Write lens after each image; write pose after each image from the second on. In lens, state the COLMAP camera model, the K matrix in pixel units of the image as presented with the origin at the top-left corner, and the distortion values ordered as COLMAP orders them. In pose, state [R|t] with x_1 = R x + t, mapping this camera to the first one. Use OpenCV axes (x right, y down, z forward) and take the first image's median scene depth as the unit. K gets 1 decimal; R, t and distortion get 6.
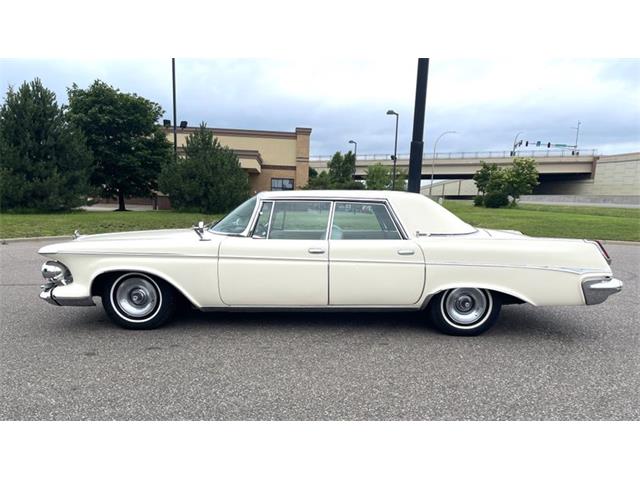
lens RADIAL K [[481.3, 0, 325.3], [0, 481.3, 300.6], [0, 0, 1]] dist [0.062191, -0.081763]
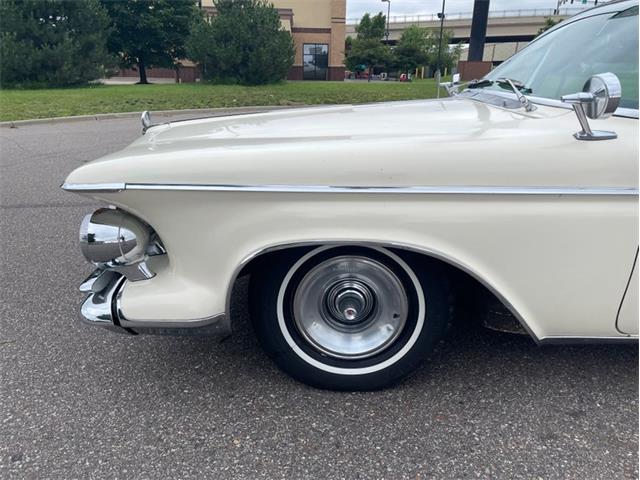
lens RADIAL K [[481.3, 0, 313.2], [0, 481.3, 245.1], [0, 0, 1]] dist [0.062191, -0.081763]
pose [[0.998596, -0.000486, -0.052964, -0.089586], [0.007794, 0.990421, 0.137862, -0.022685], [0.052390, -0.138081, 0.989034, 0.149969]]
